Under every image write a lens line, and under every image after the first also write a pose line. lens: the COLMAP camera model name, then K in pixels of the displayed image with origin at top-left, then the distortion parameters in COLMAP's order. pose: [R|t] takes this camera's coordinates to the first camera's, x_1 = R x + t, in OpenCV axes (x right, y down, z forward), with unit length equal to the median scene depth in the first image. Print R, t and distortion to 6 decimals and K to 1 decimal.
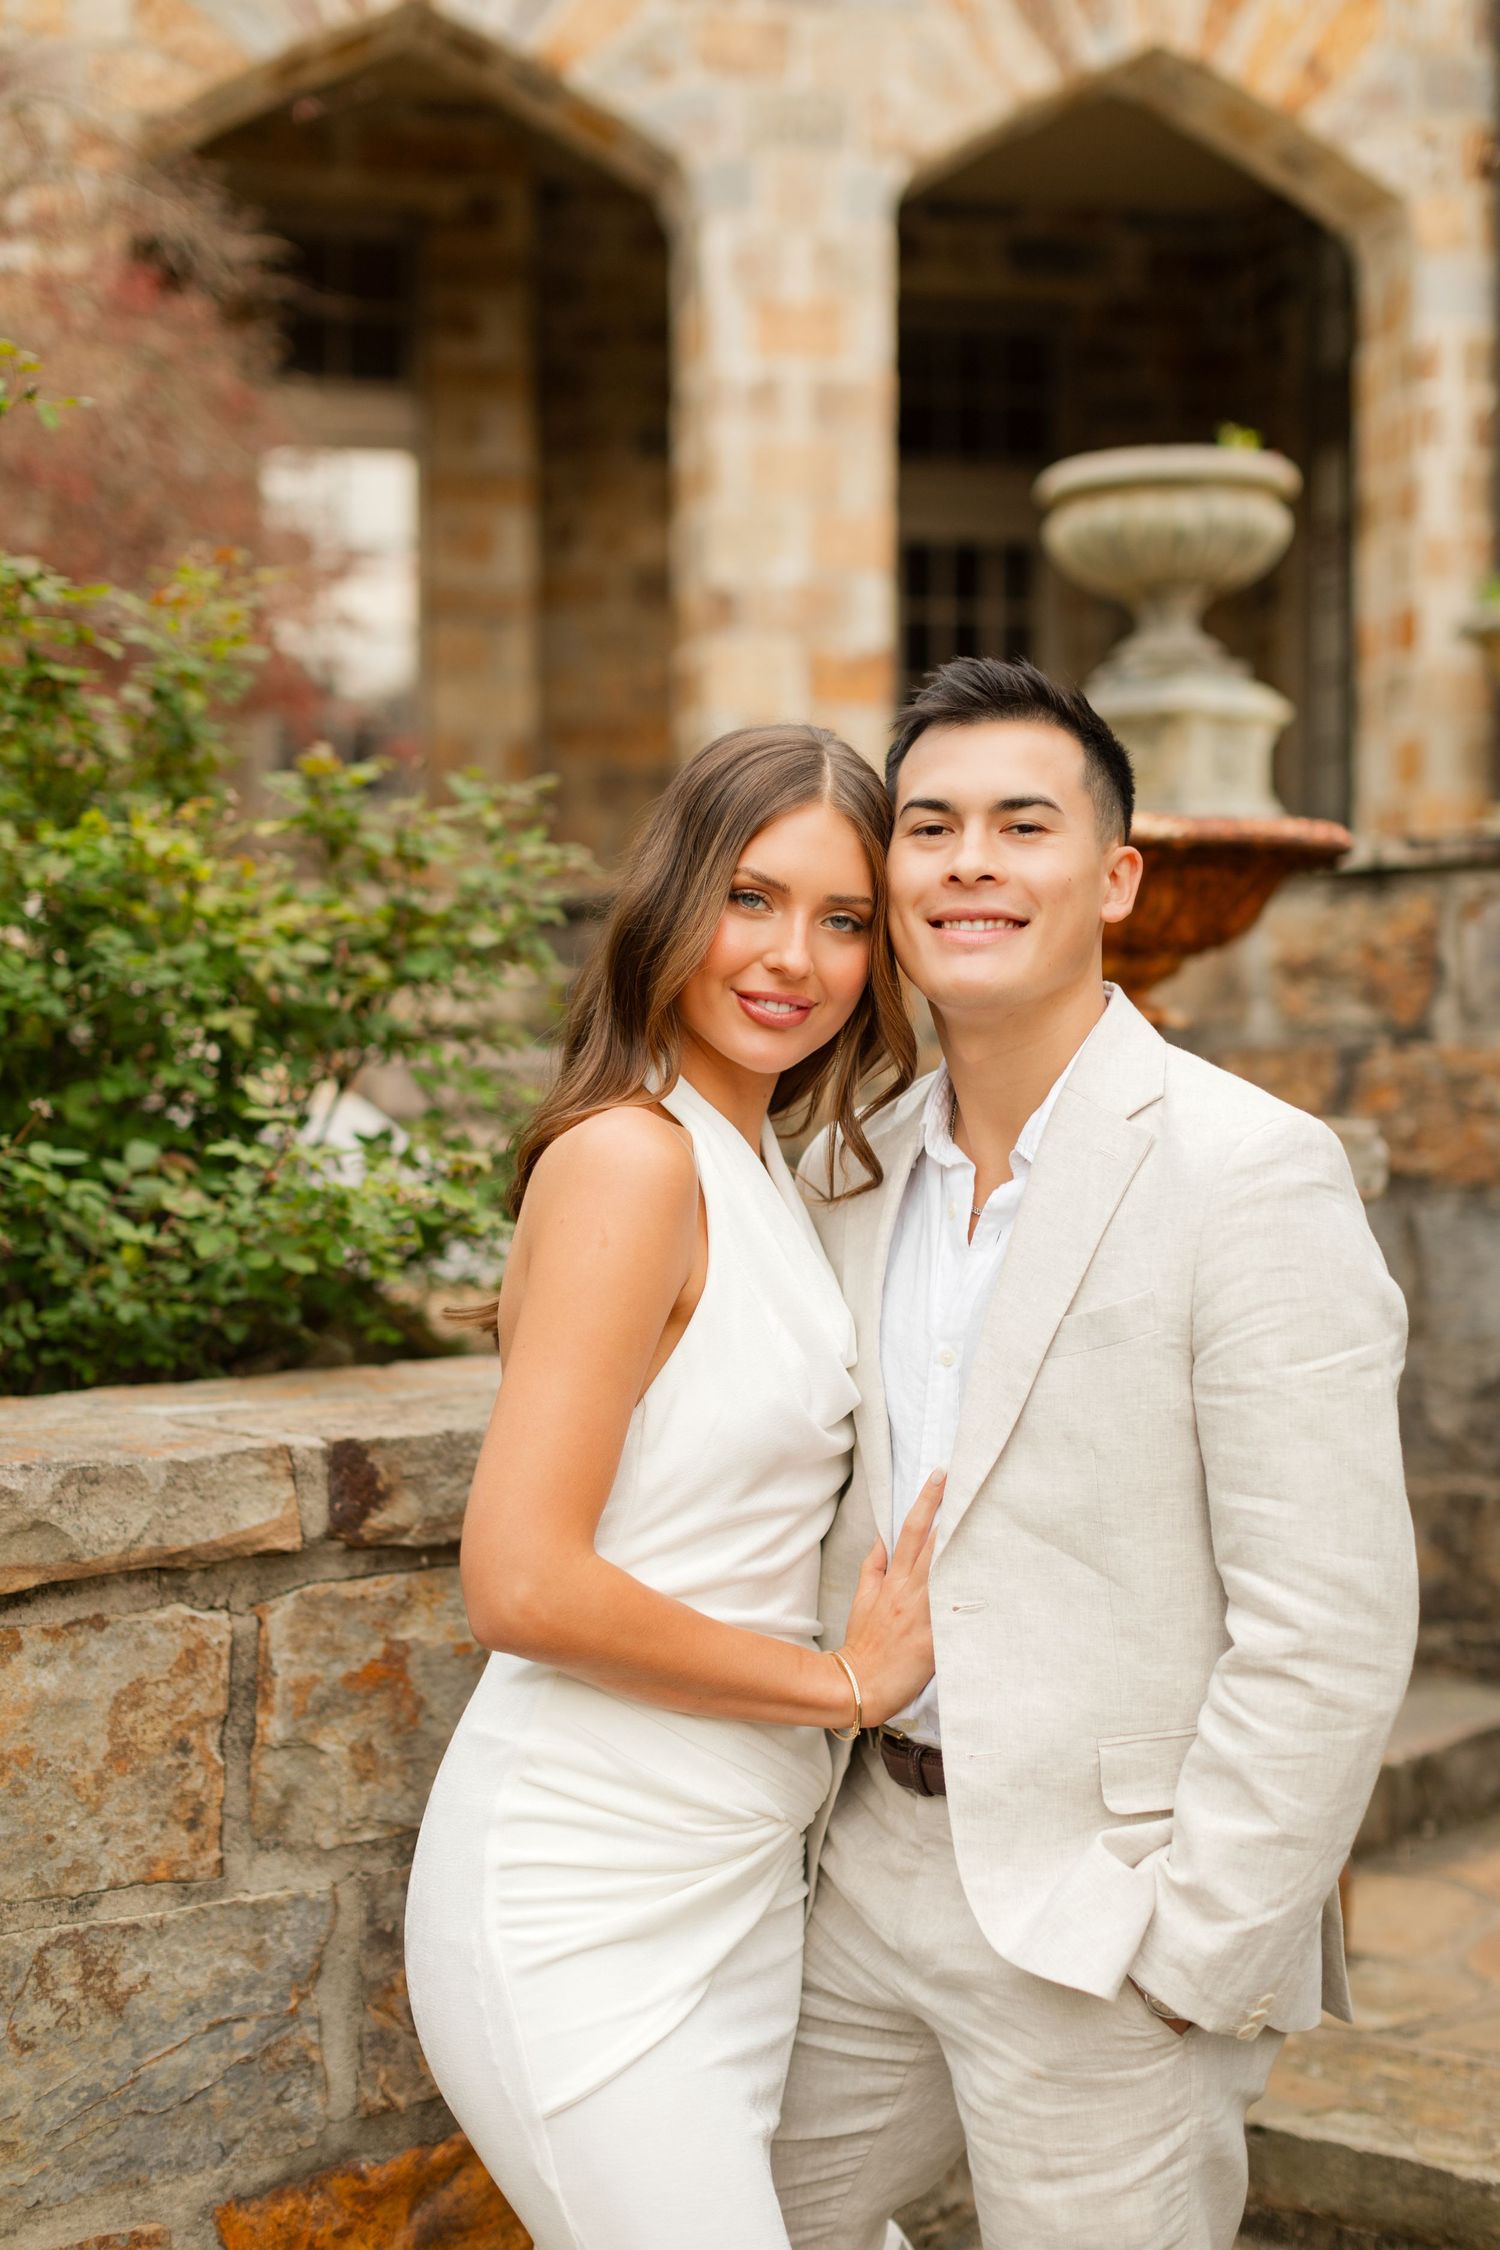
lens RADIAL K [[3424.8, 0, 747.1], [0, 3424.8, 1118.8], [0, 0, 1]] dist [0.040751, 0.000000]
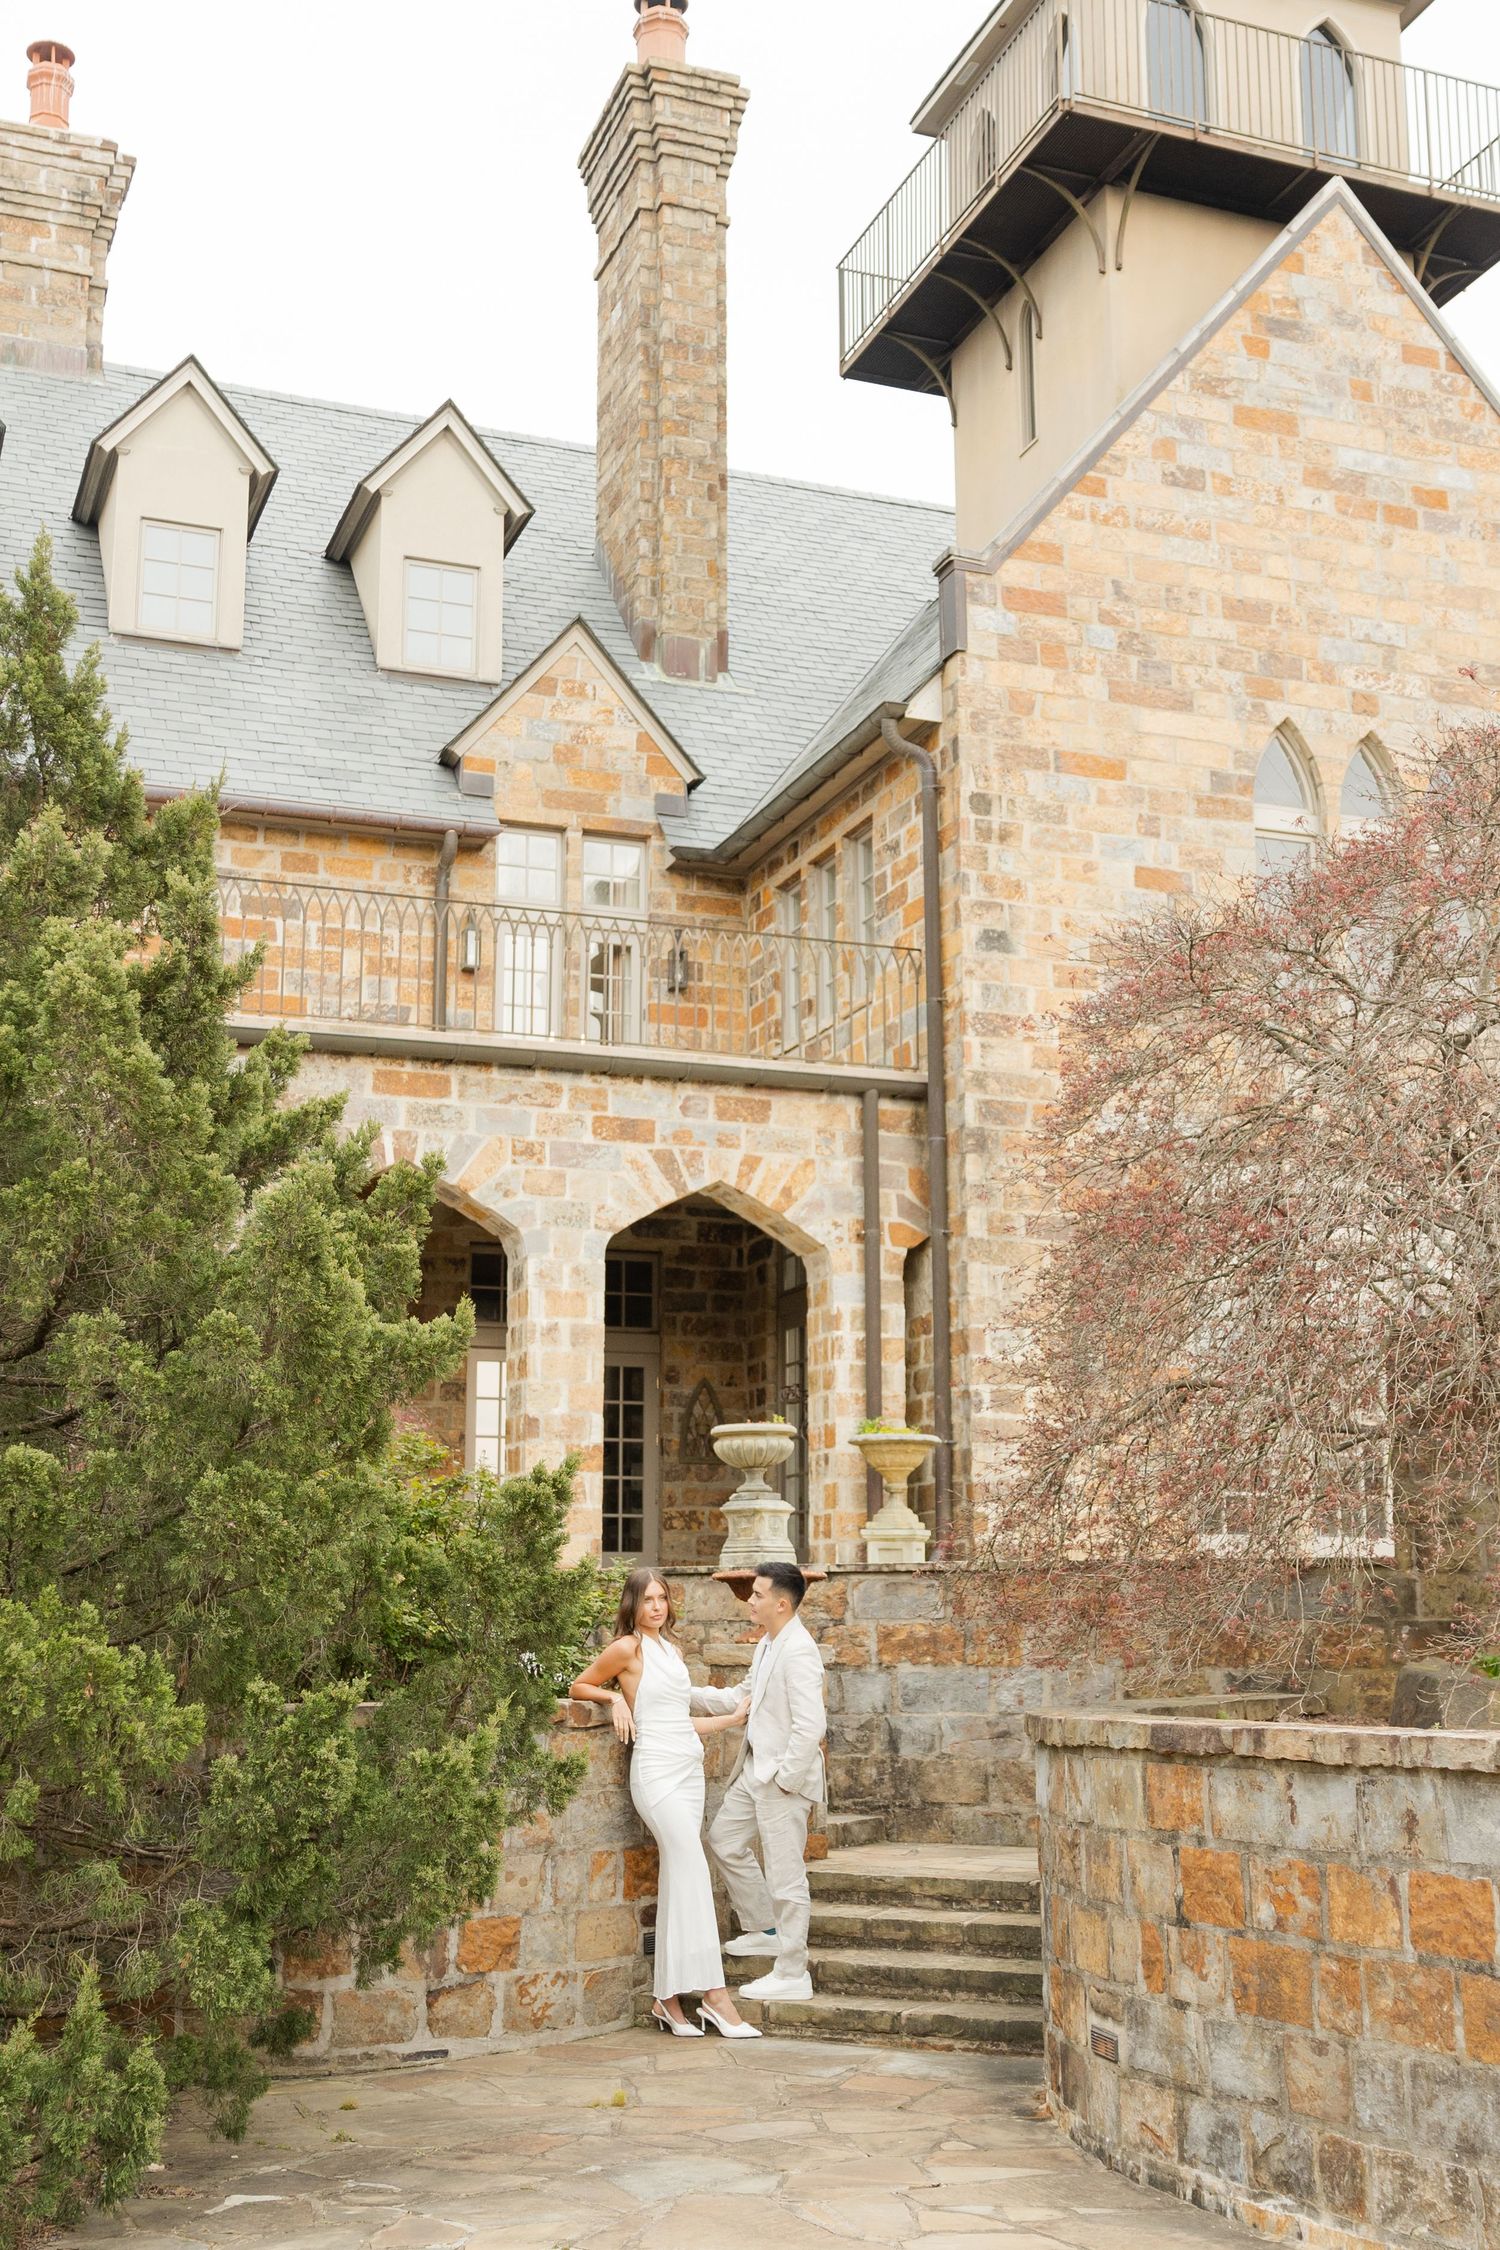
lens RADIAL K [[2536.6, 0, 741.5], [0, 2536.6, 1148.1], [0, 0, 1]] dist [0.005270, 0.000000]
pose [[0.987278, 0.029732, 0.156200, -0.136211], [0.002696, 0.979090, -0.203408, 0.011801], [-0.158982, 0.201241, 0.966554, -0.666594]]
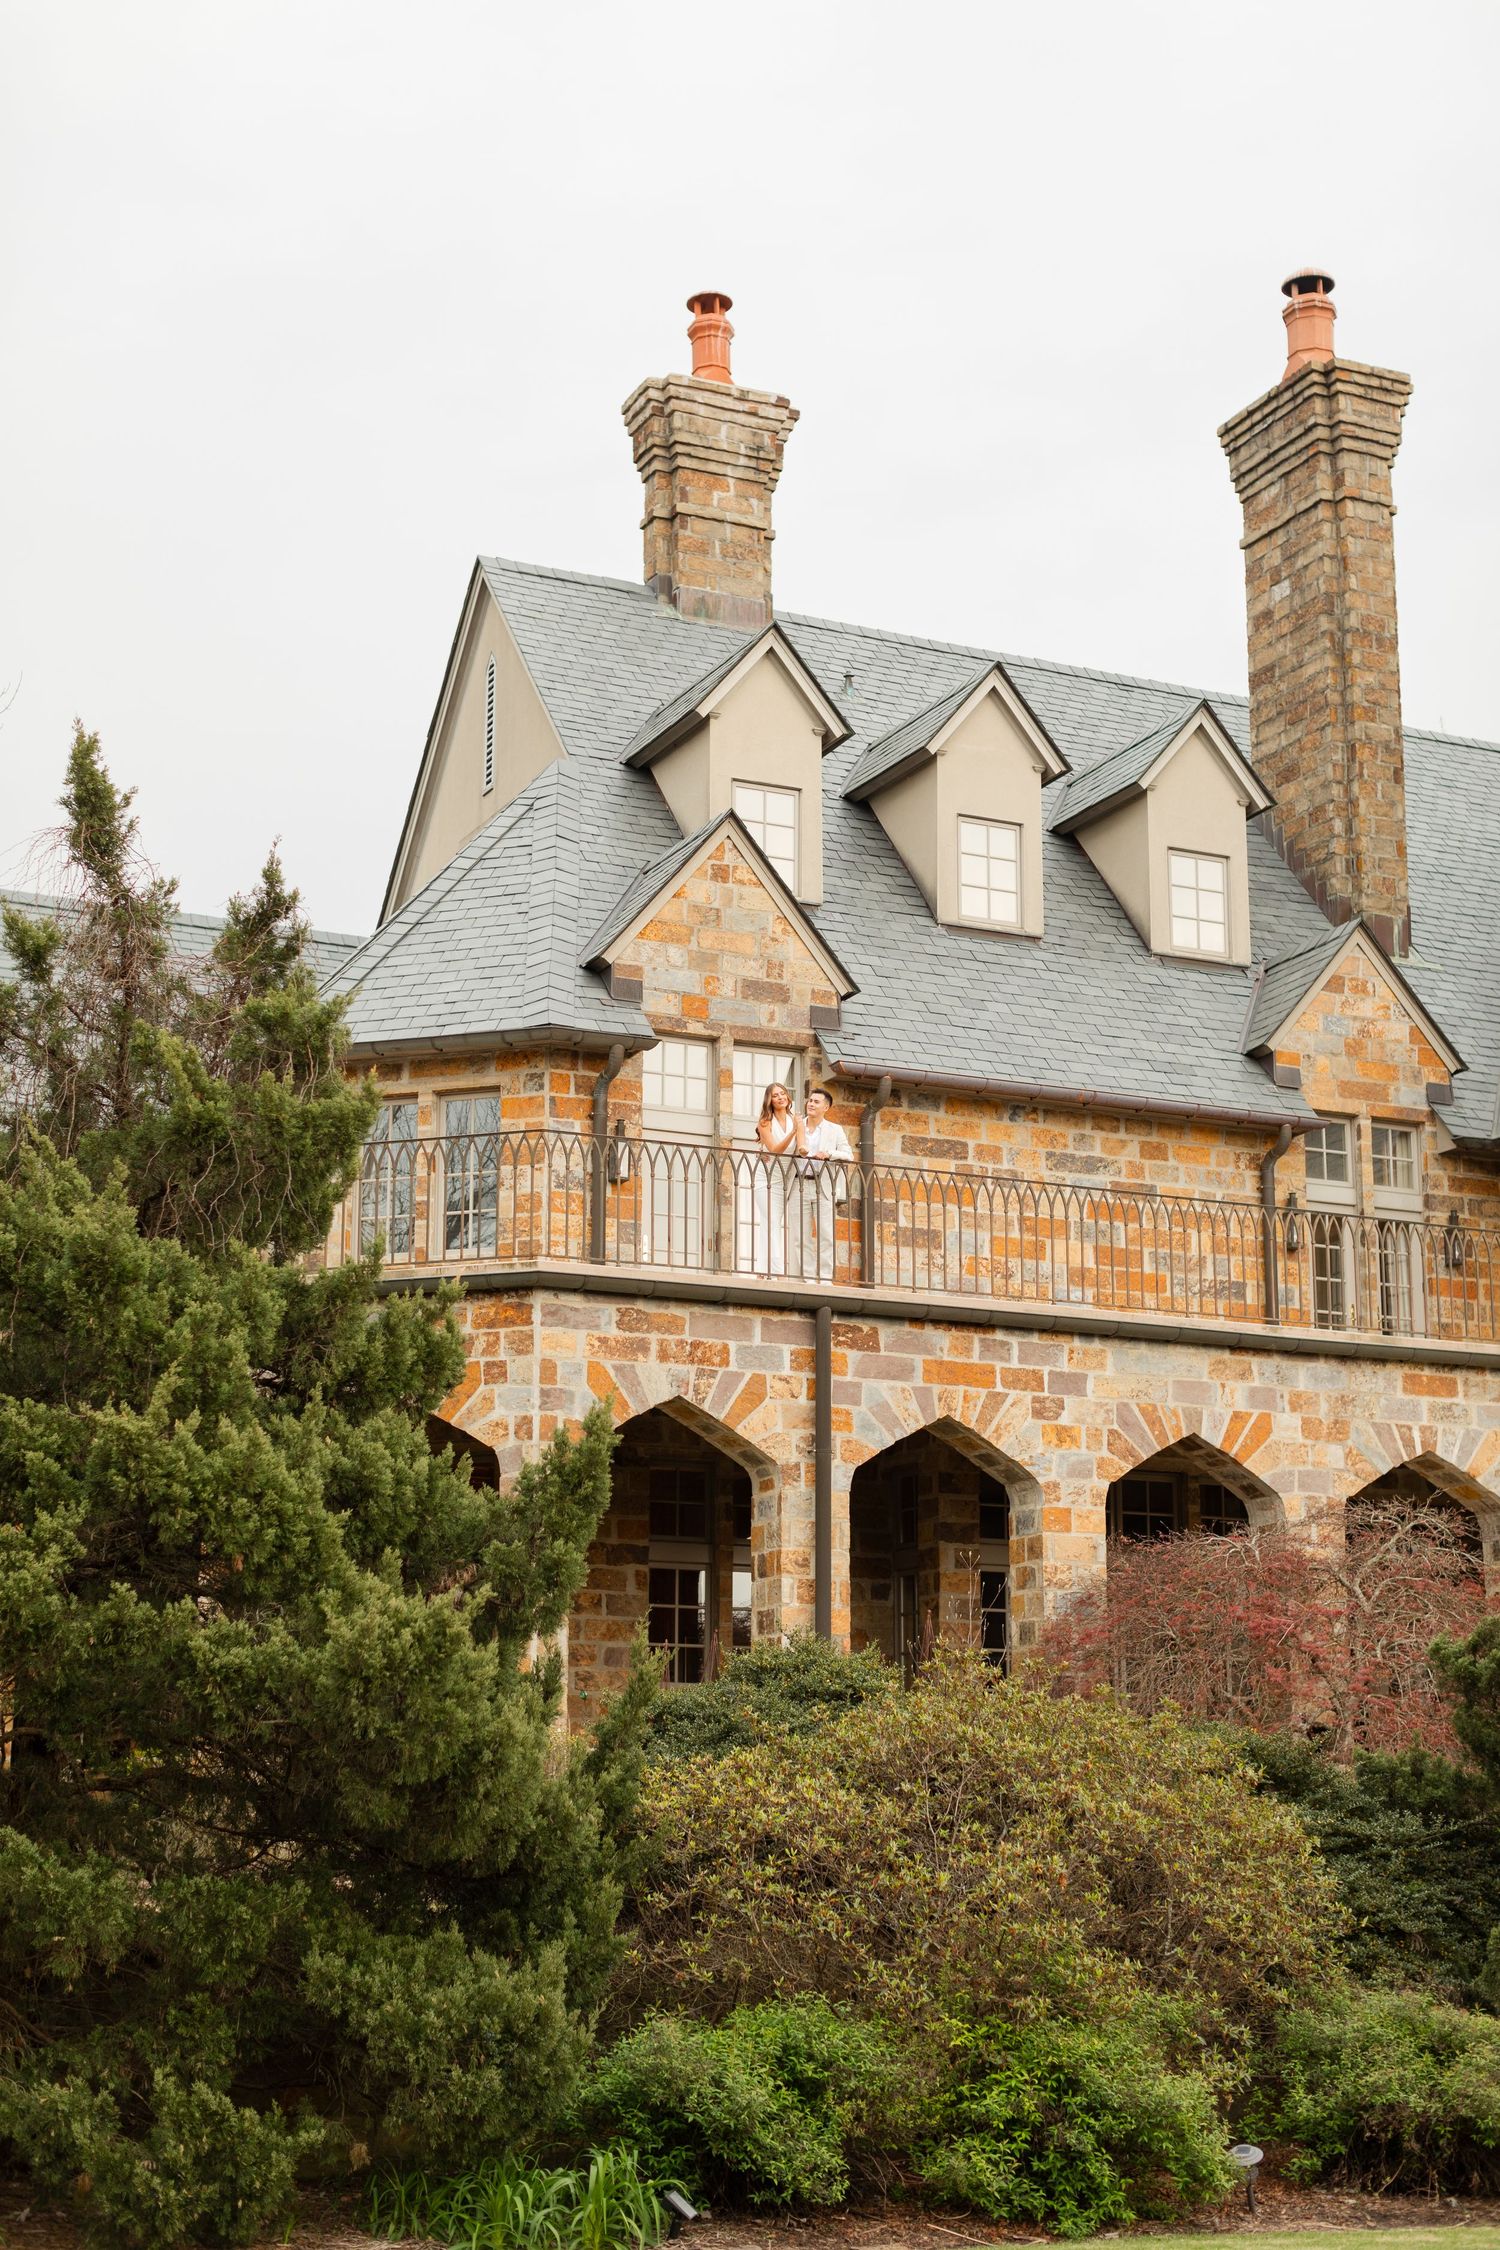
lens RADIAL K [[3424.8, 0, 635.1], [0, 3424.8, 1119.3], [0, 0, 1]] dist [0.040751, 0.000000]
pose [[0.967210, 0.054581, 0.248044, -1.357618], [0.003493, 0.973684, -0.227874, 0.034386], [-0.253954, 0.221268, 0.941567, -1.424828]]
